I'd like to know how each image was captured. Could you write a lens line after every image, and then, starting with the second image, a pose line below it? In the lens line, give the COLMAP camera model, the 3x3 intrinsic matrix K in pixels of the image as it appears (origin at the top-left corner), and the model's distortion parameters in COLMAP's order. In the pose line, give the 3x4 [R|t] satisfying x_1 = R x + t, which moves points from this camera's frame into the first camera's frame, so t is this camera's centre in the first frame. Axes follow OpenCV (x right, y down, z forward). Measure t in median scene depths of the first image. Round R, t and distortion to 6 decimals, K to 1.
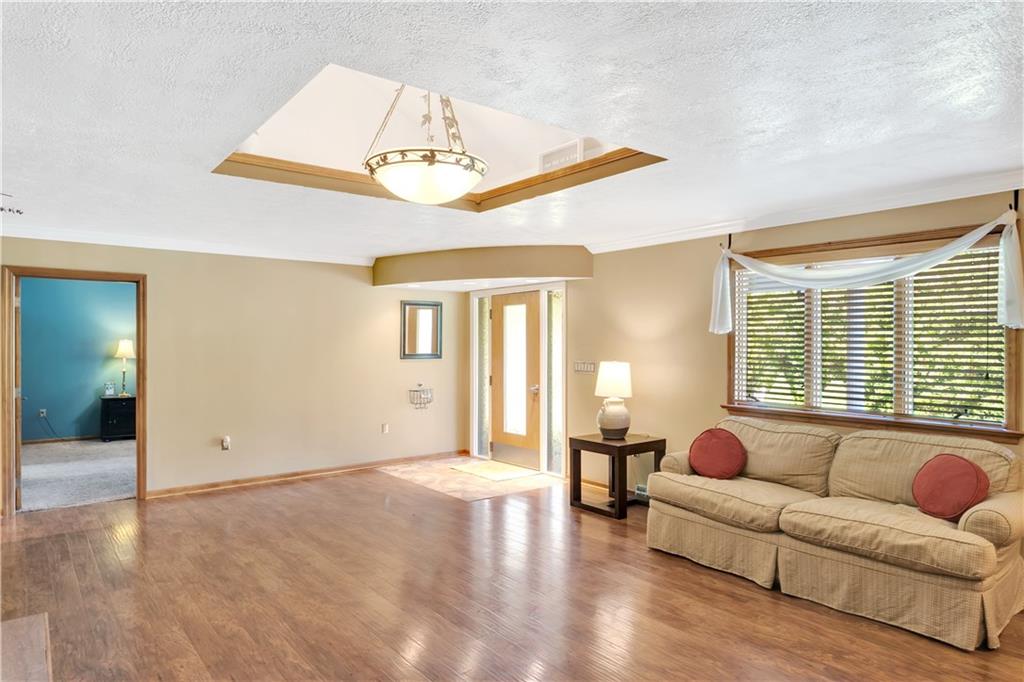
lens RADIAL K [[626.0, 0, 512.3], [0, 626.0, 340.3], [0, 0, 1]] dist [-0.001773, -0.000486]
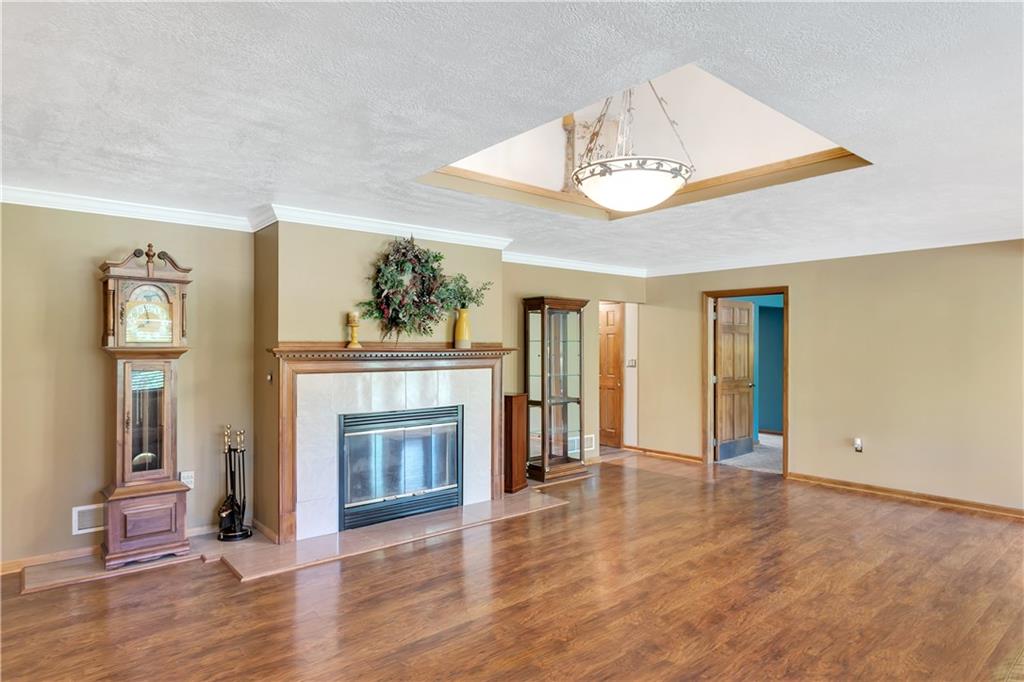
lens RADIAL K [[585.6, 0, 512.3], [0, 585.6, 344.8], [0, 0, 1]] dist [0.000253, 0.000441]
pose [[0.037763, -0.000636, -0.999287, 0.519303], [0.005364, 0.999986, -0.000434, 0.002626], [0.999272, -0.005344, 0.037766, 0.478480]]
